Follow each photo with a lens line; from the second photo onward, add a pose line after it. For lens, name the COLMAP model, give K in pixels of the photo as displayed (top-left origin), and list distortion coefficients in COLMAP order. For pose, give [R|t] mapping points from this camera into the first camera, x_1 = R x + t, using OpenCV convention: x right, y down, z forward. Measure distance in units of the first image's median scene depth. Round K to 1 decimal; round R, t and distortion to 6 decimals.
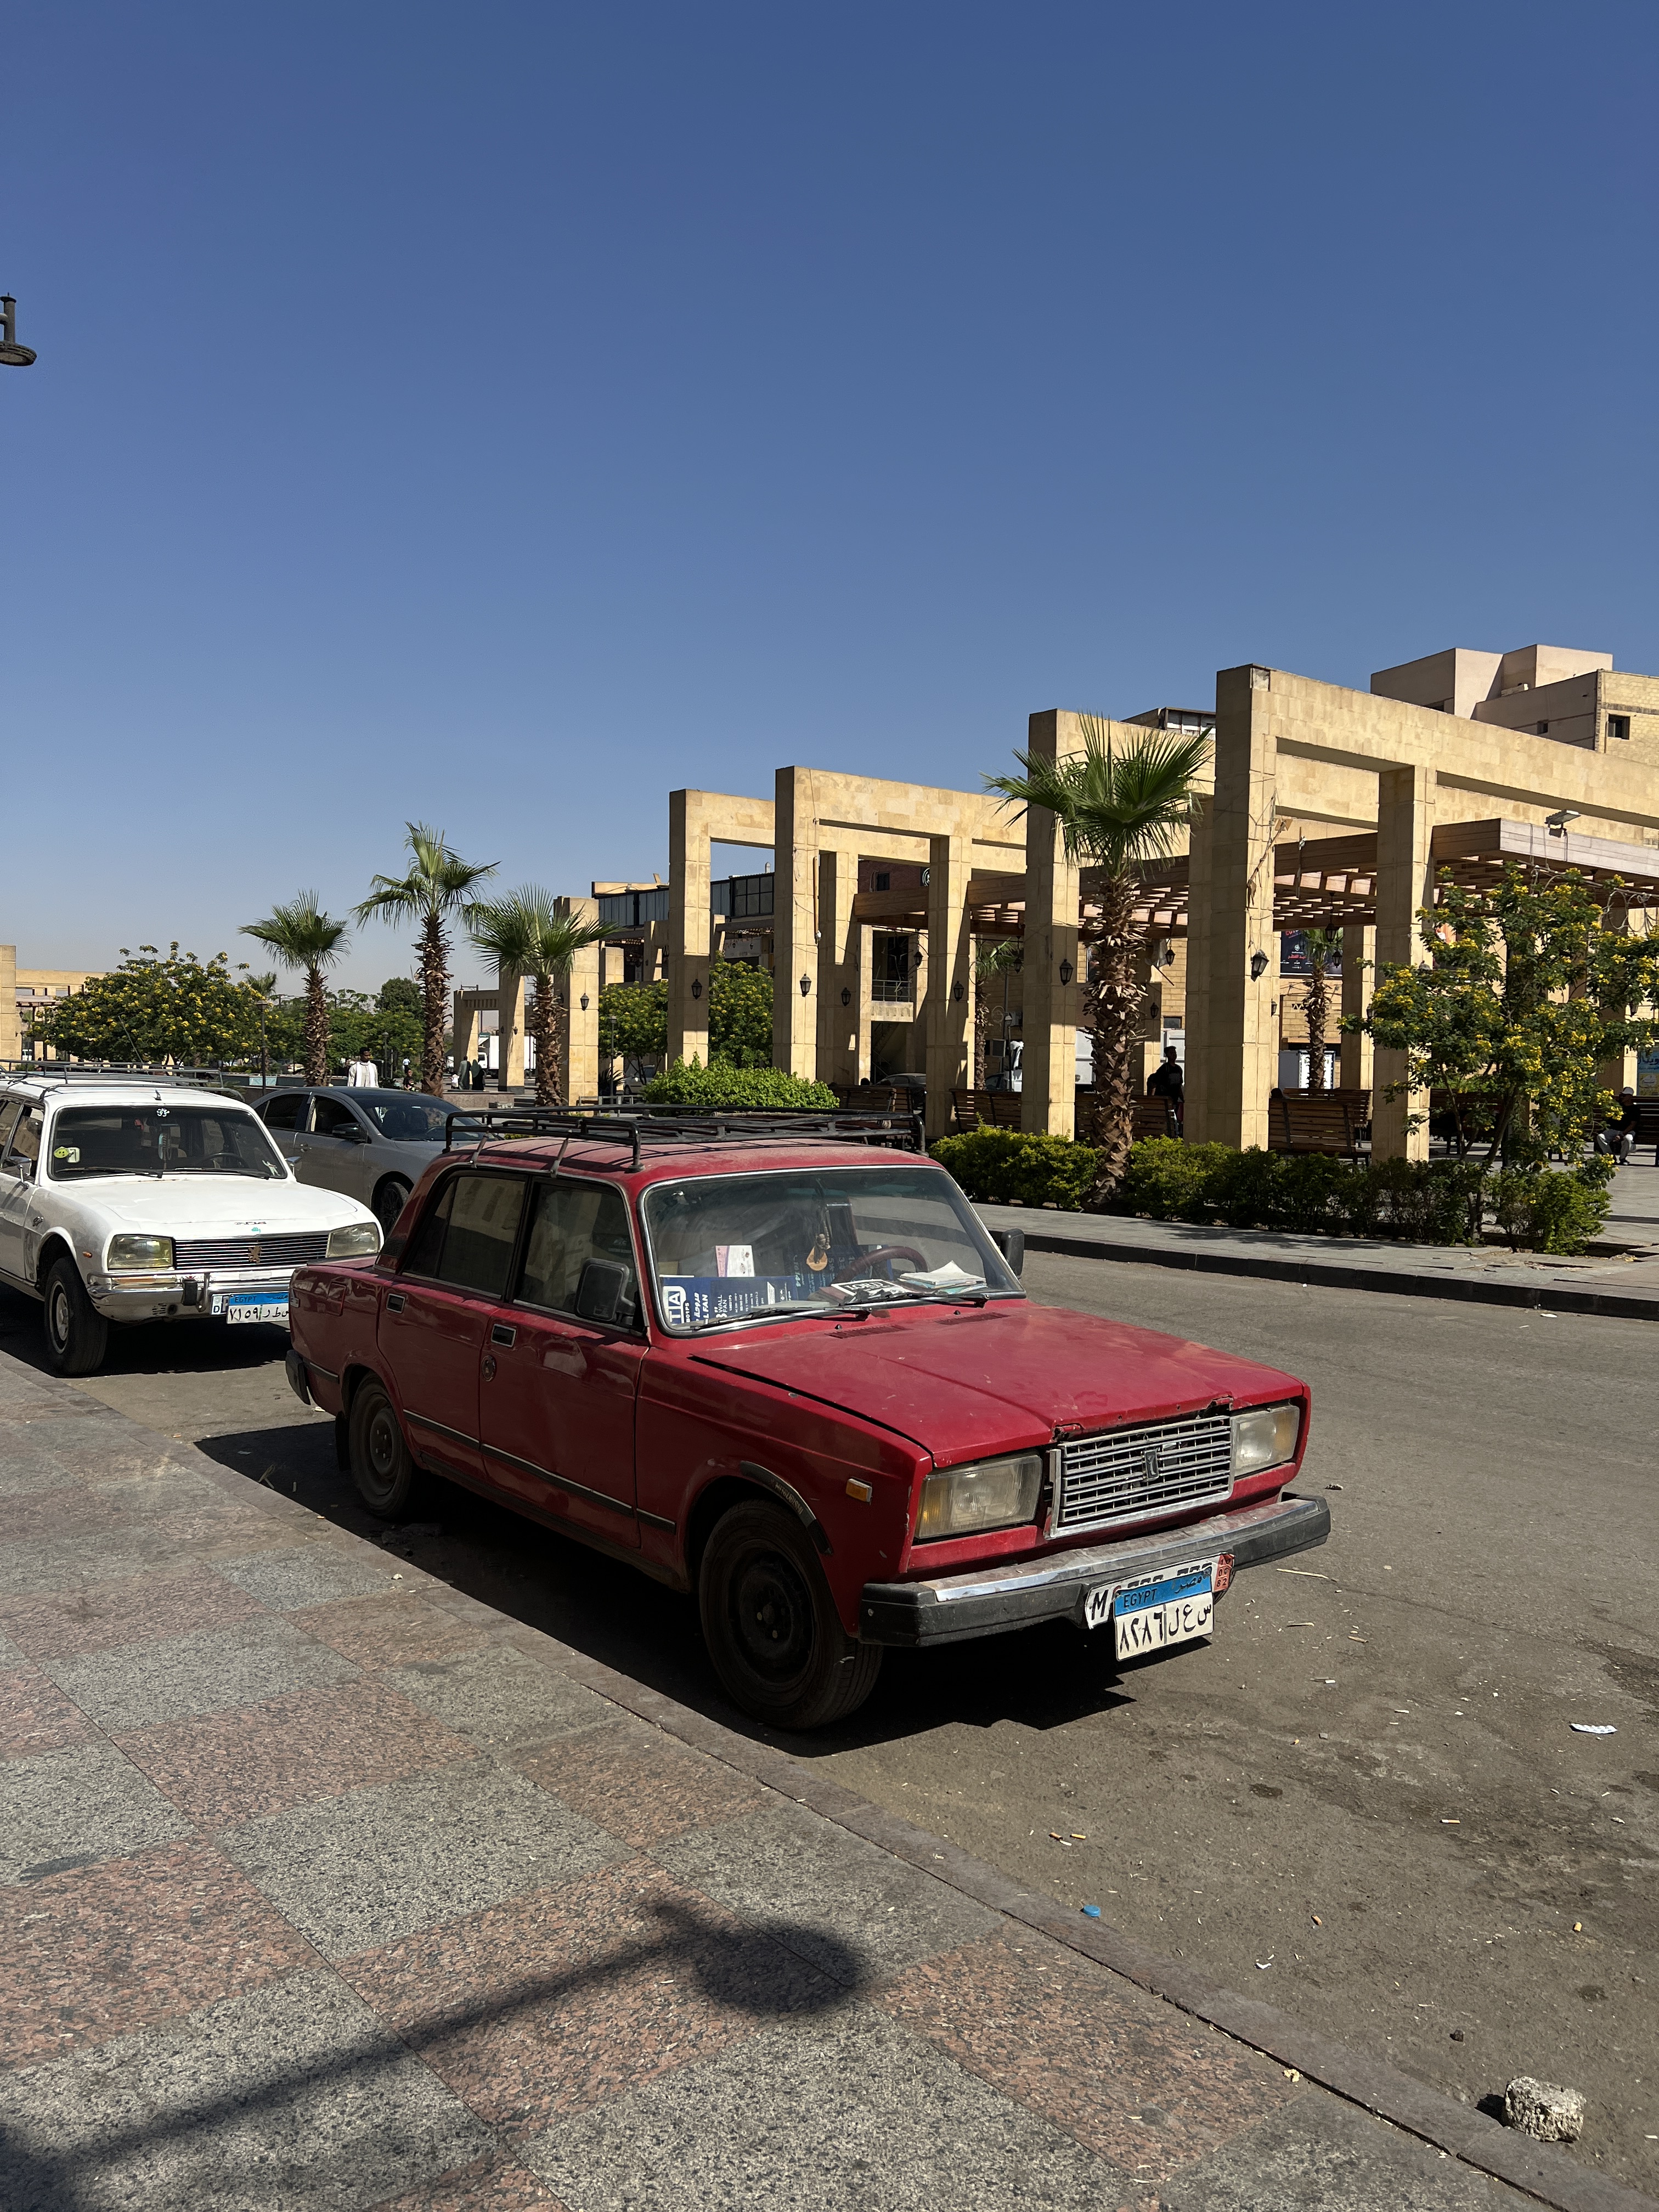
lens RADIAL K [[1654.3, 0, 829.5], [0, 1654.3, 1106.0], [0, 0, 1]] dist [0.003158, 0.000223]
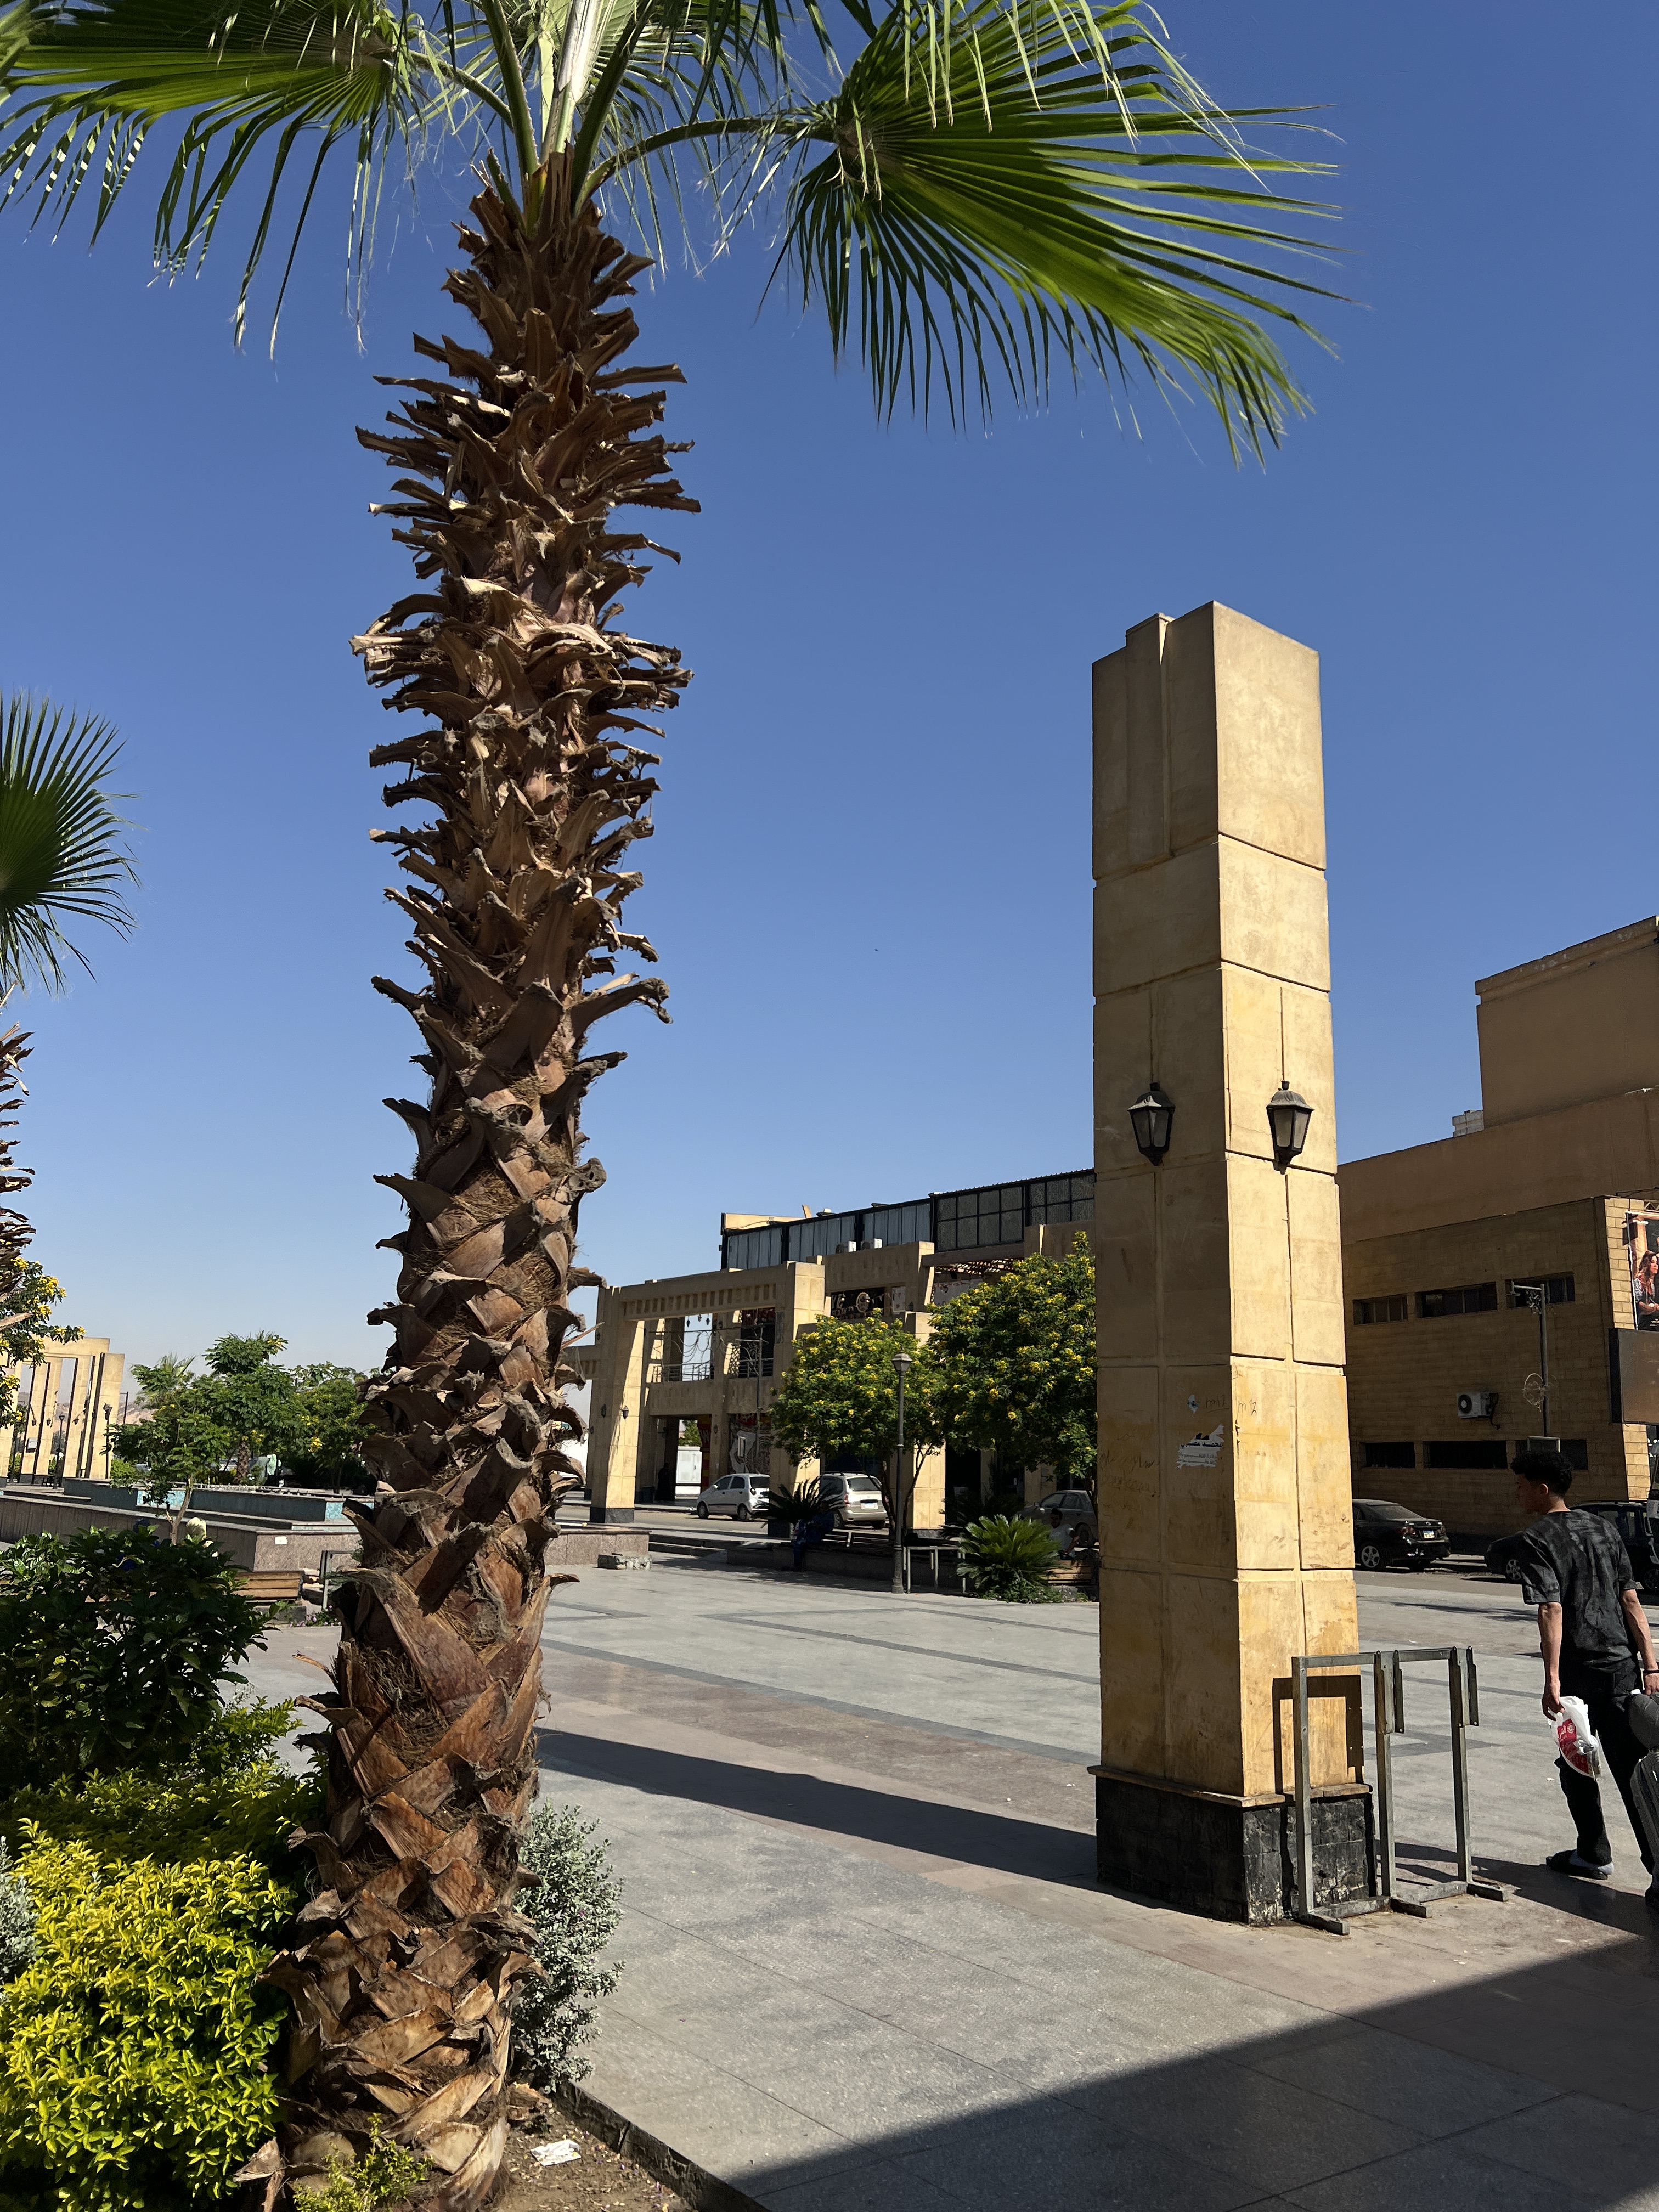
lens RADIAL K [[1654.3, 0, 829.5], [0, 1654.3, 1106.0], [0, 0, 1]] dist [0.003158, 0.000223]
pose [[0.999270, -0.000610, -0.038194, -0.076173], [-0.008619, 0.970488, -0.240994, -0.007473], [0.037213, 0.241147, 0.969775, 0.320736]]
